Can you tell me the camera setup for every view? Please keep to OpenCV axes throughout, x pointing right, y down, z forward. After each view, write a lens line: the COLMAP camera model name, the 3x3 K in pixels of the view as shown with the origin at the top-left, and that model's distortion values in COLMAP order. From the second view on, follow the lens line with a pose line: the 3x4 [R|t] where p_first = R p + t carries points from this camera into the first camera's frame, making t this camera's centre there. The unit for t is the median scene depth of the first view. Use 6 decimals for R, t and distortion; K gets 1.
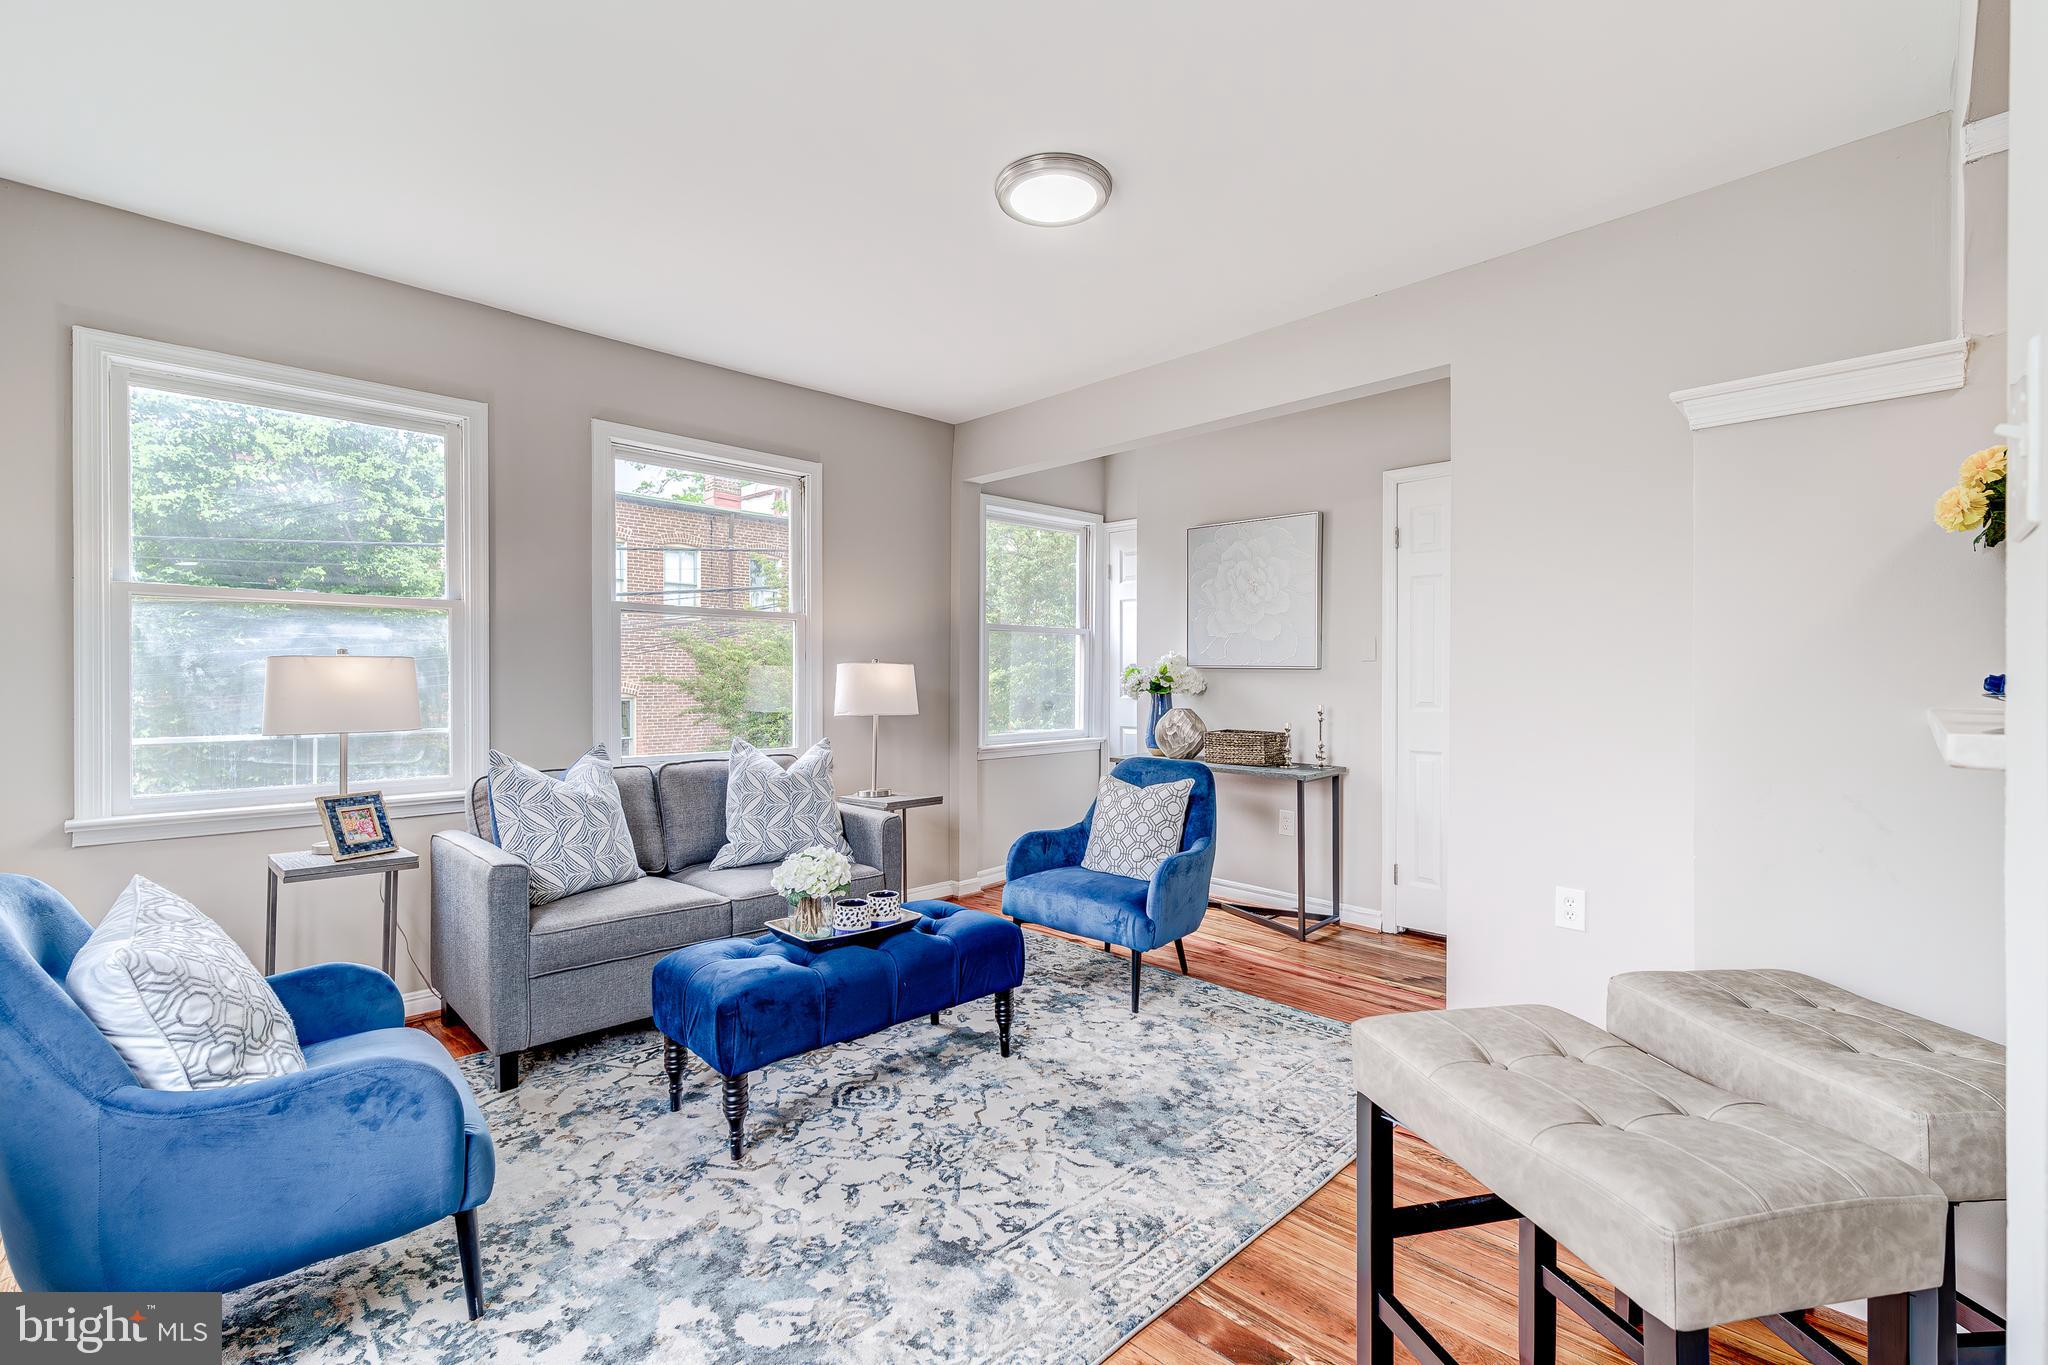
lens RADIAL K [[893.1, 0, 1039.9], [0, 893.1, 681.9], [0, 0, 1]] dist [0.002479, 0.000169]
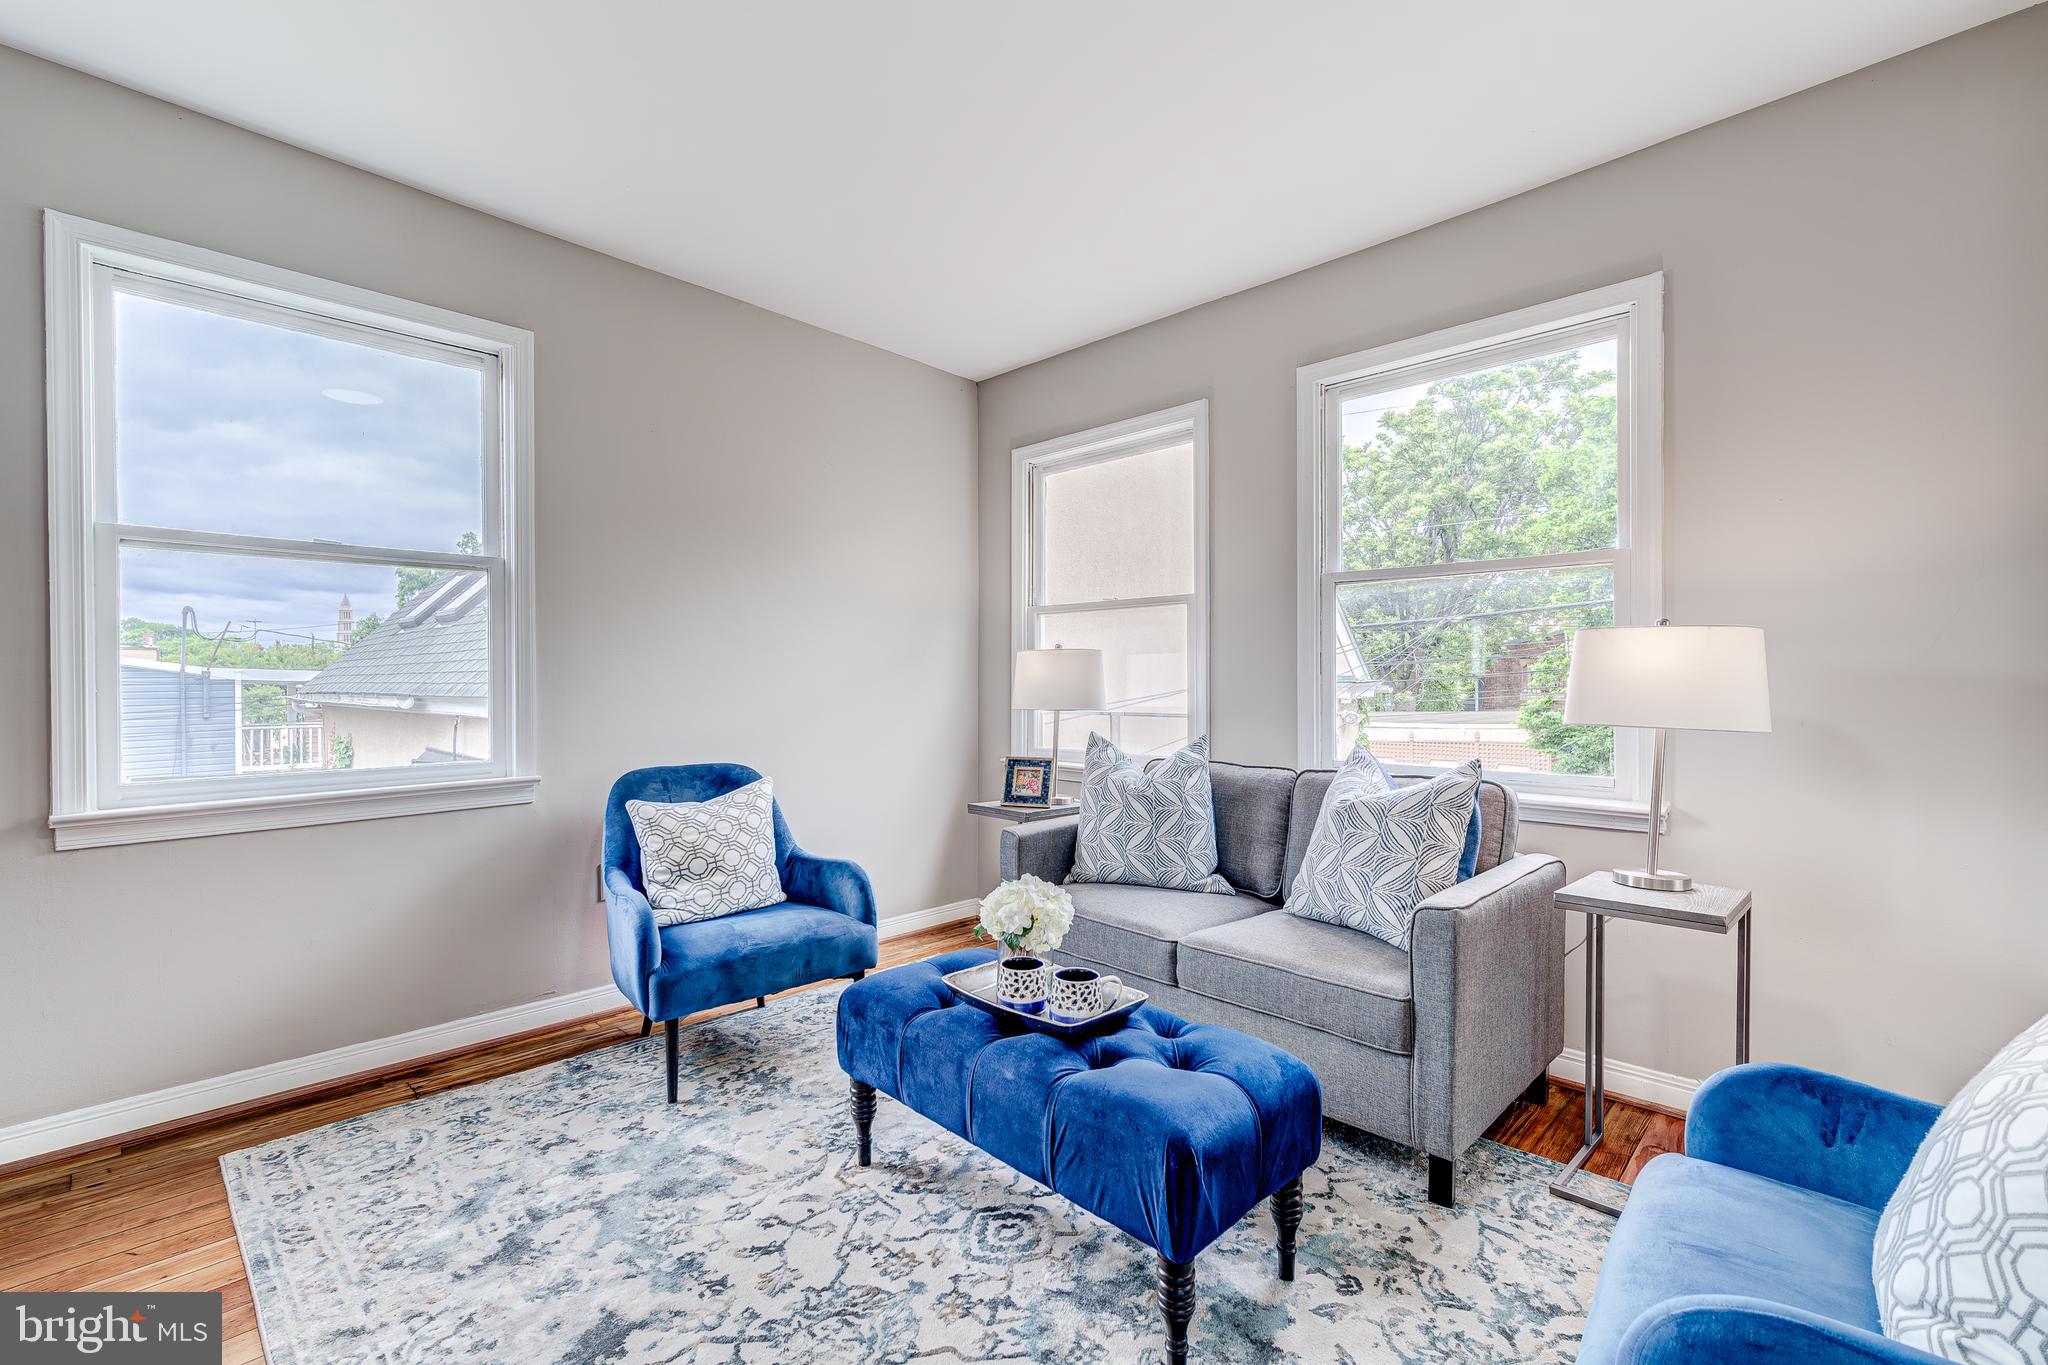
lens RADIAL K [[893.1, 0, 1005.2], [0, 893.1, 683.0], [0, 0, 1]] dist [0.002479, 0.000169]
pose [[-0.009376, 0.006910, -0.999932, 0.609685], [0.008120, 0.999944, 0.006834, 0.010408], [0.999923, -0.008055, -0.009432, 1.151873]]
